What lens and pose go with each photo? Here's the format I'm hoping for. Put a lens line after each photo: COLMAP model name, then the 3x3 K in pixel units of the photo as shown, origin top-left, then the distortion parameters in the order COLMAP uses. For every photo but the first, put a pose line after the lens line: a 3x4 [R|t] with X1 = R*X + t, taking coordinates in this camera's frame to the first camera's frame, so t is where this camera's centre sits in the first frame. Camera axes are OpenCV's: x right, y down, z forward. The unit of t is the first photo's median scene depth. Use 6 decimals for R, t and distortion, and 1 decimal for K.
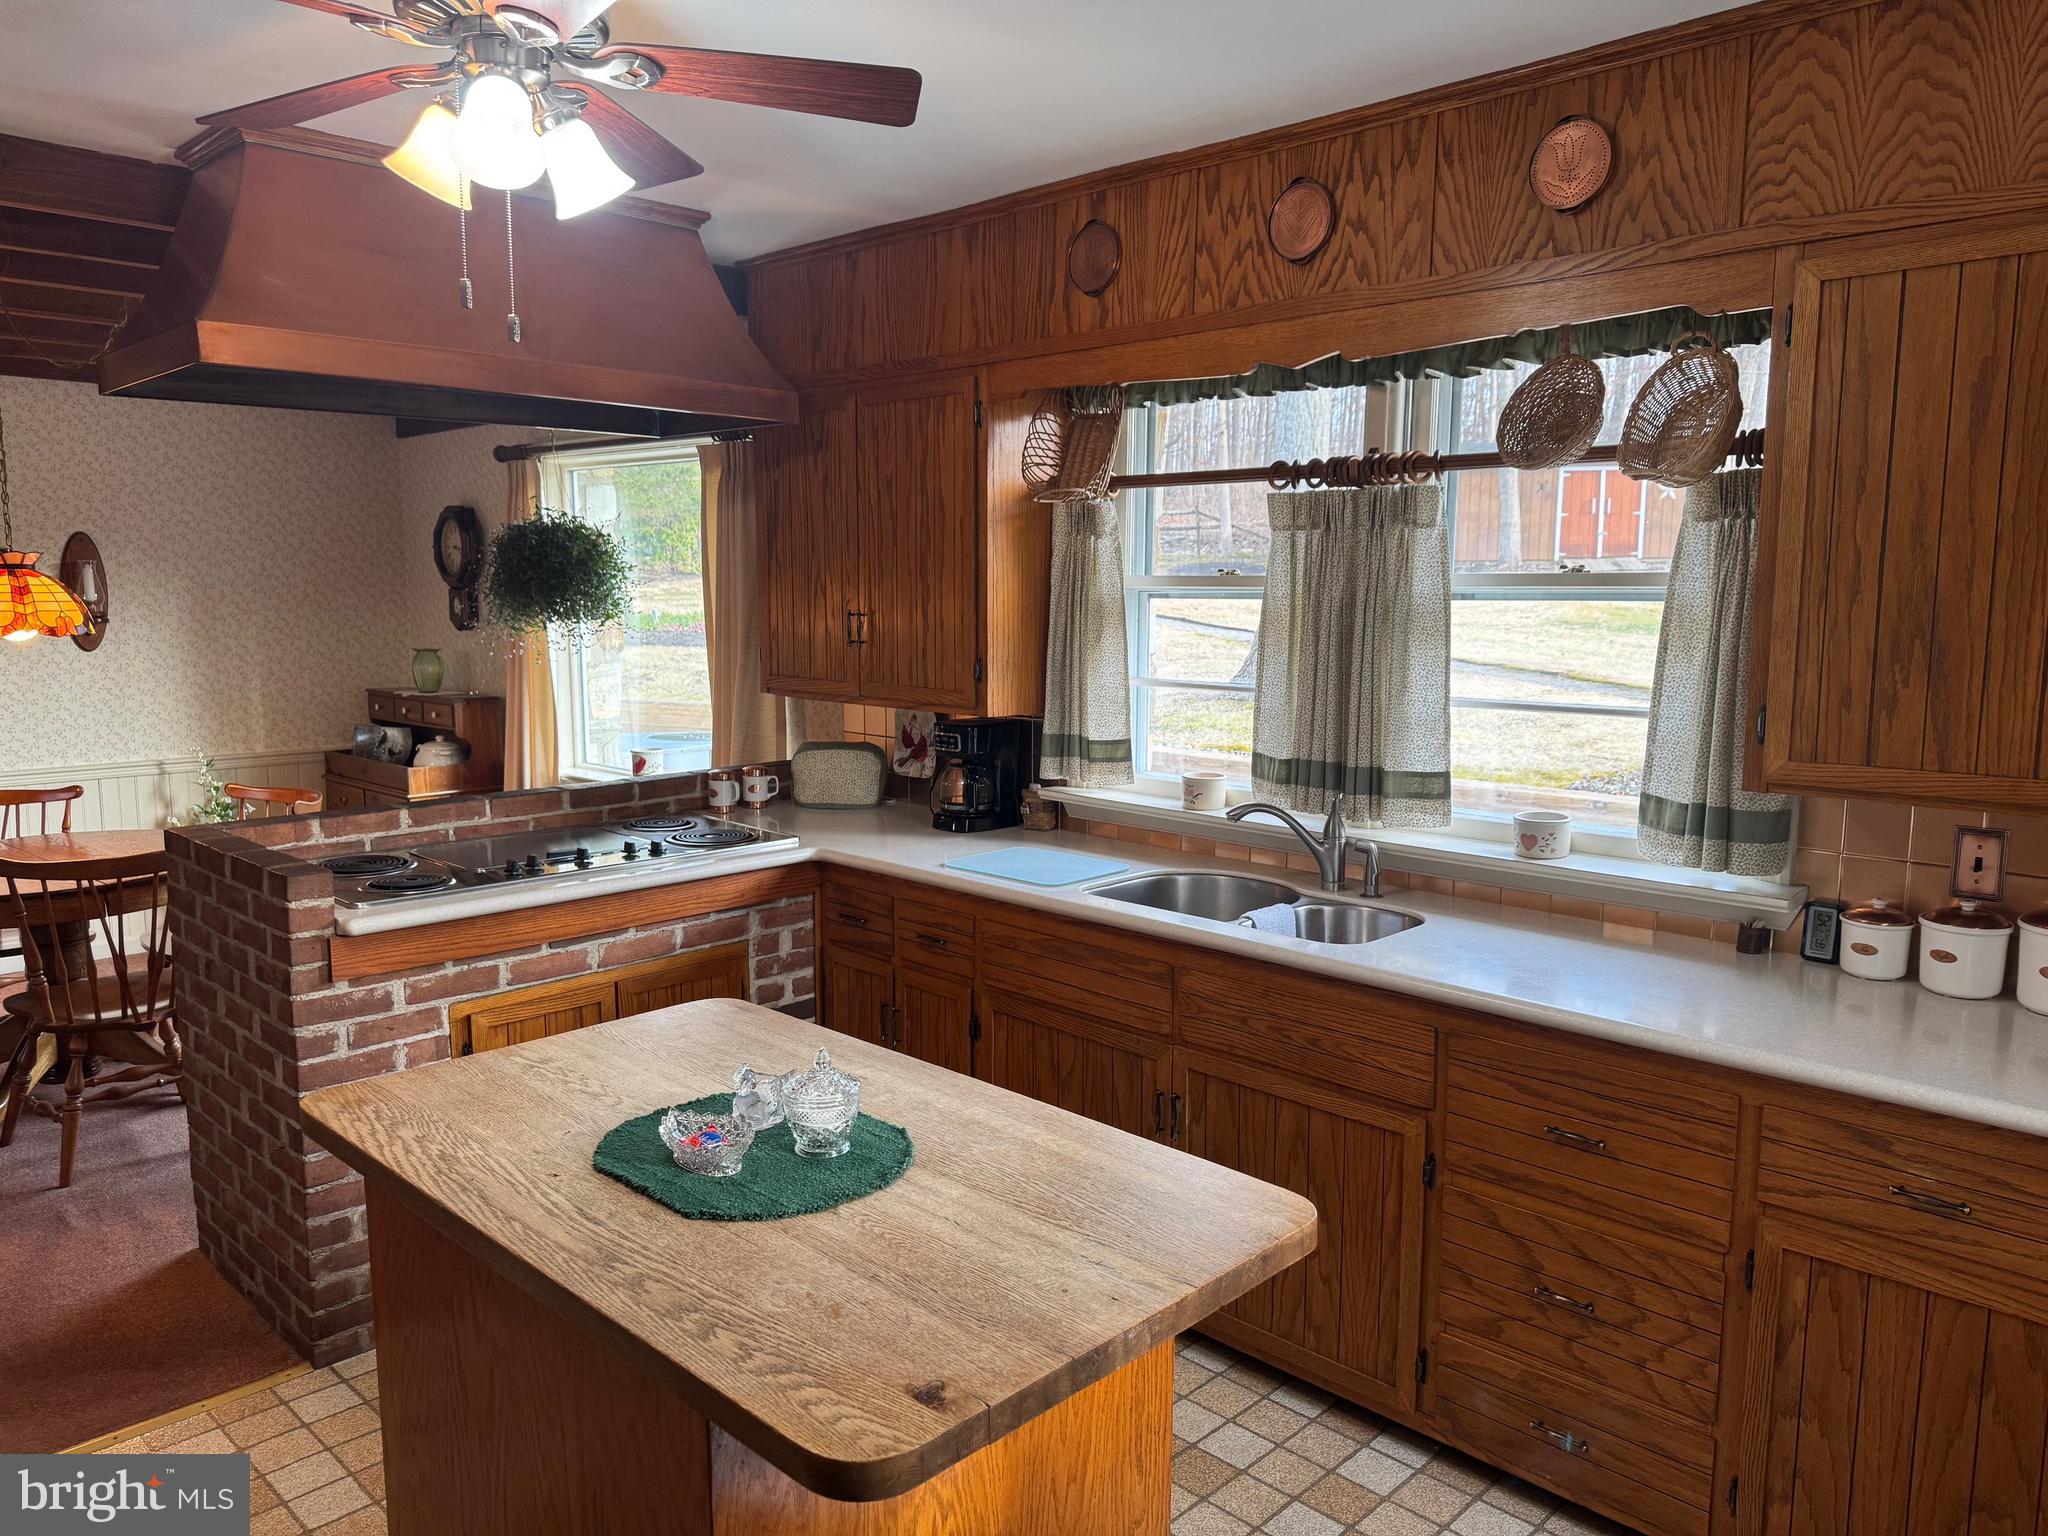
lens RADIAL K [[1447.6, 0, 1036.3], [0, 1447.6, 782.6], [0, 0, 1]] dist [0.104924, -0.153705]
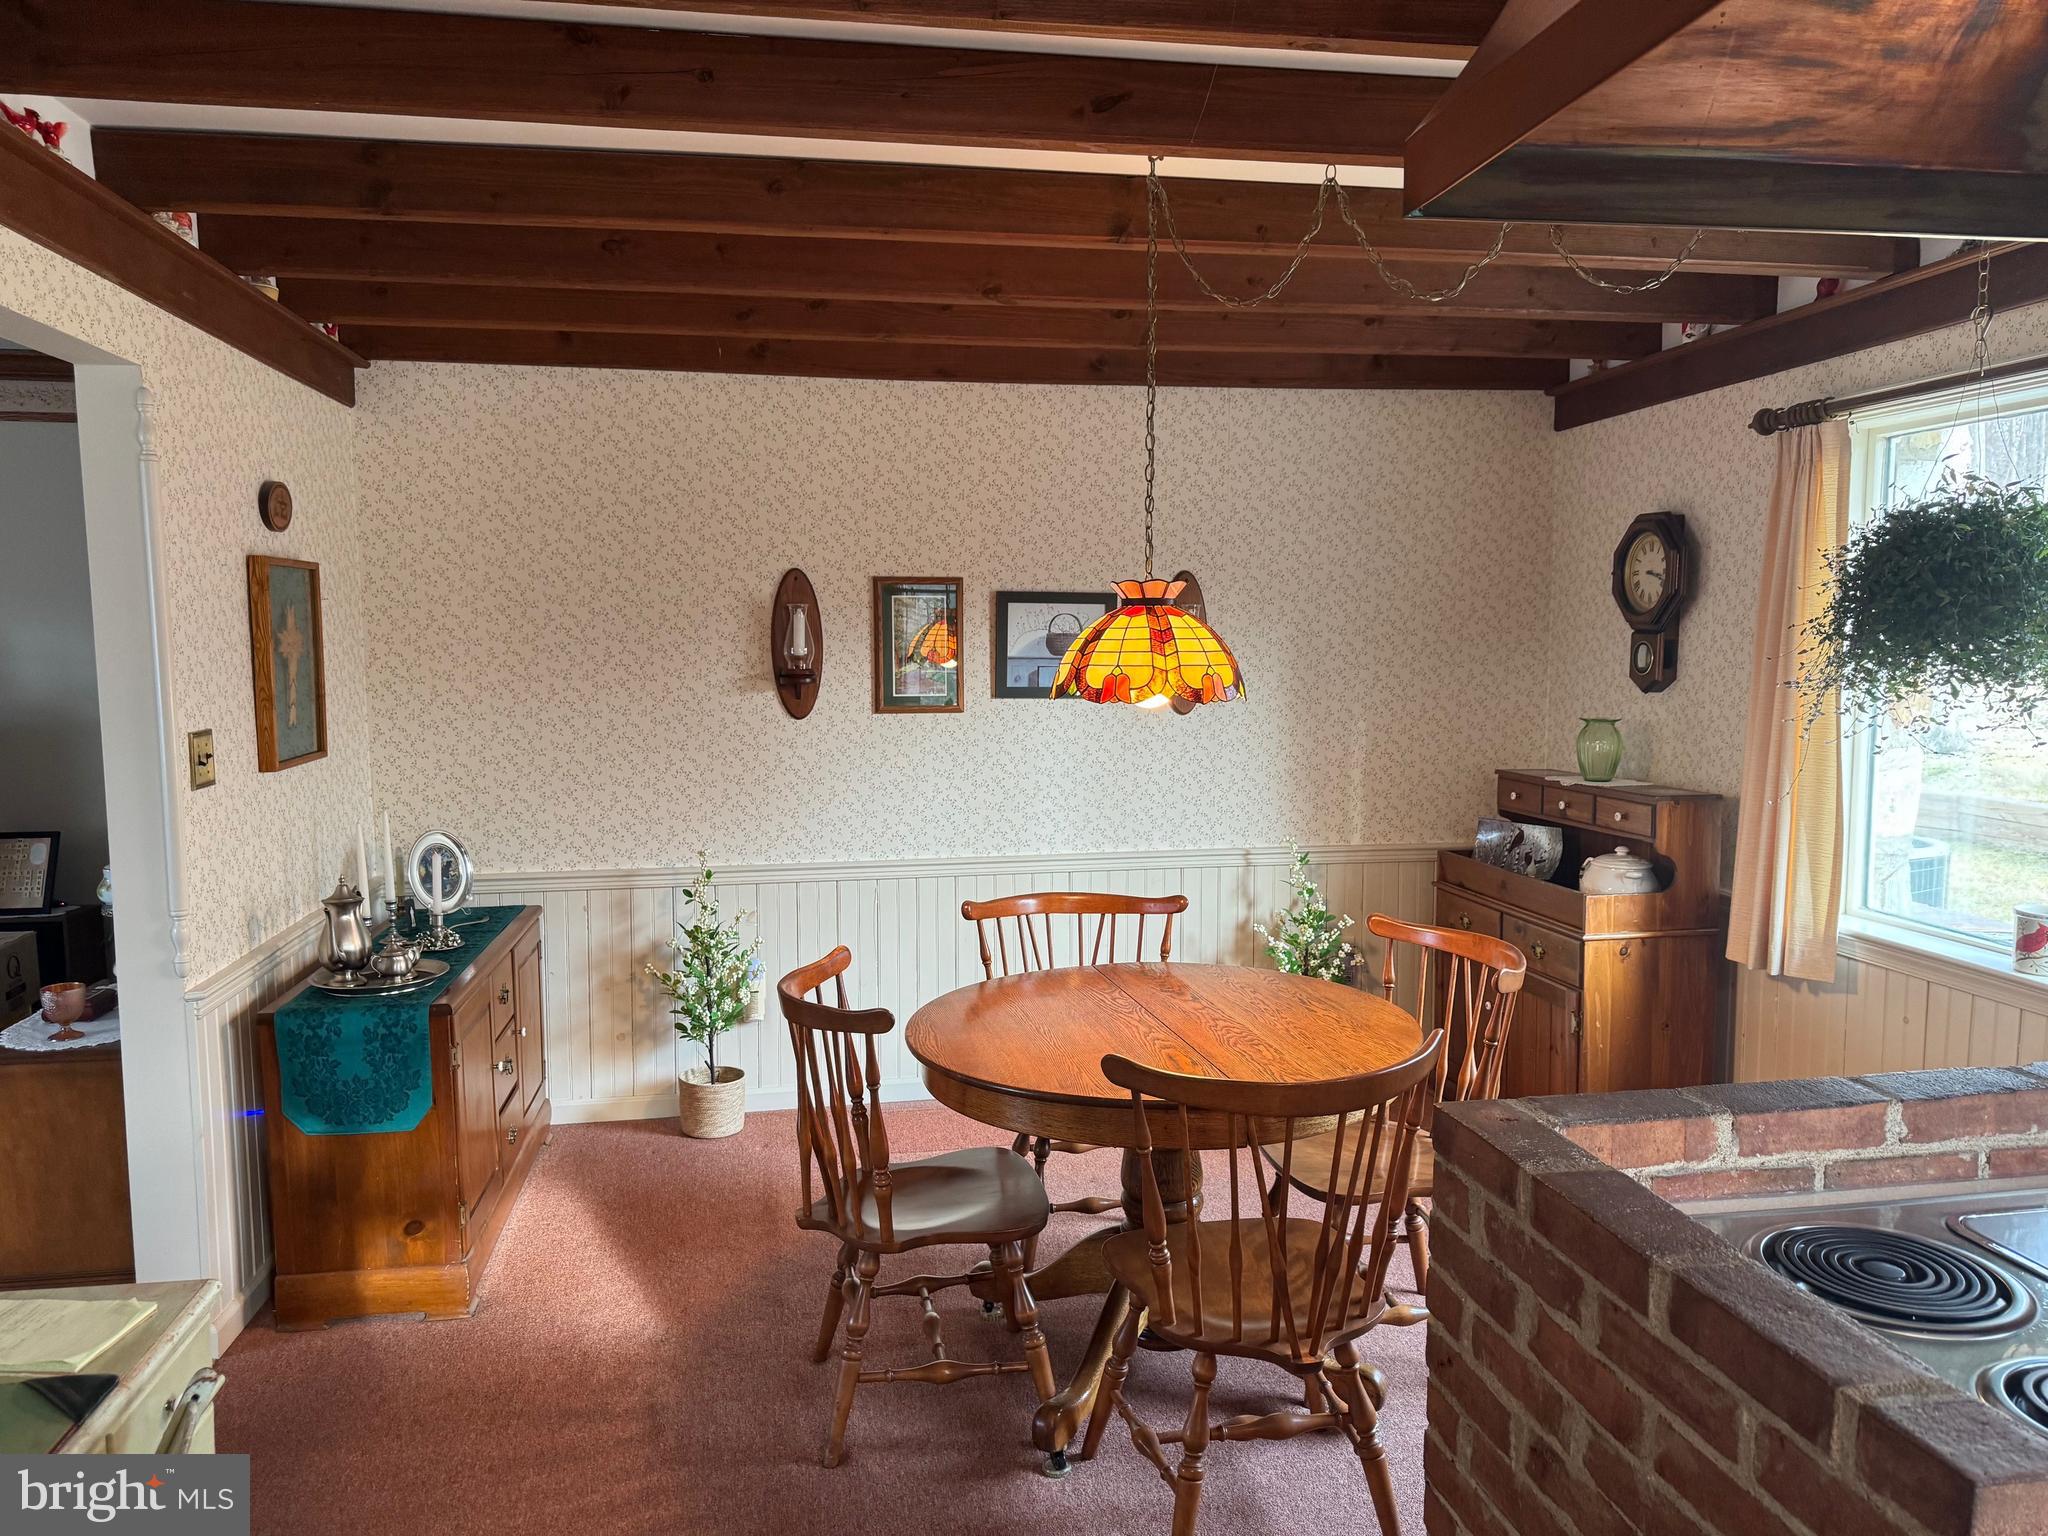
lens RADIAL K [[1419.9, 0, 1016.4], [0, 1419.9, 770.0], [0, 0, 1]] dist [0.200961, -0.400302]
pose [[0.806501, 0.045328, -0.589493, -0.406169], [-0.071015, 0.997265, -0.020475, -0.057763], [0.586953, 0.058376, 0.807514, 0.496630]]
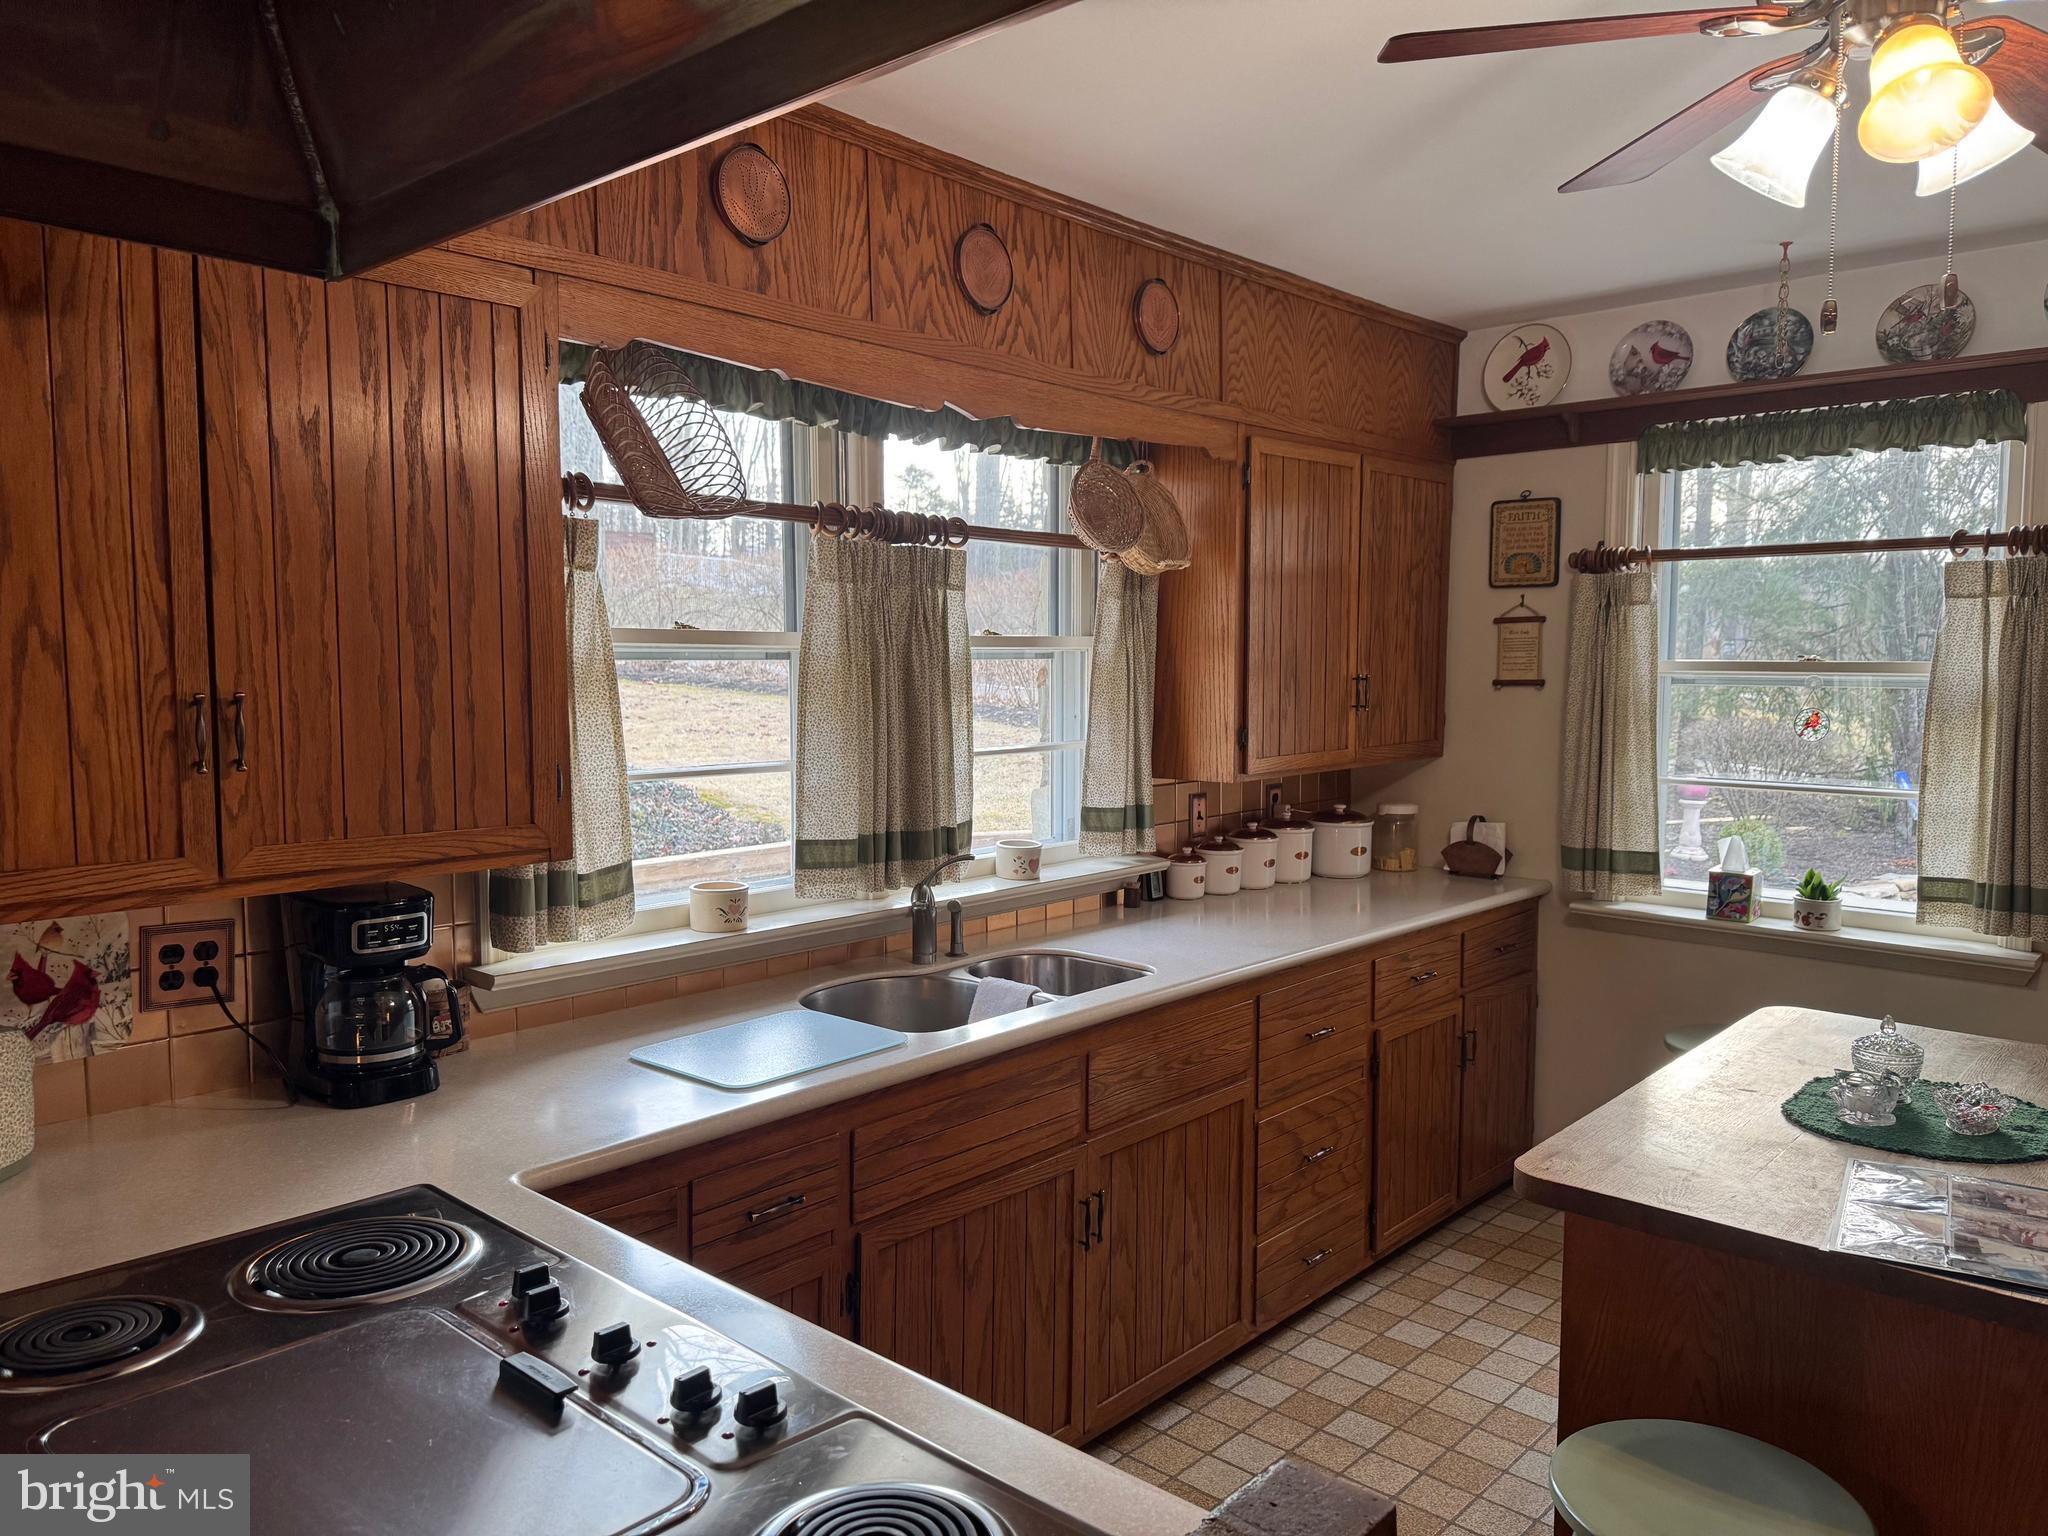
lens RADIAL K [[1445.9, 0, 1024.0], [0, 1445.9, 768.0], [0, 0, 1]] dist [0.146346, -0.184538]
pose [[-0.038452, -0.087369, 0.995434, -0.675060], [0.132451, 0.986935, 0.091739, -0.119650], [-0.990443, 0.135374, -0.026378, 0.869175]]
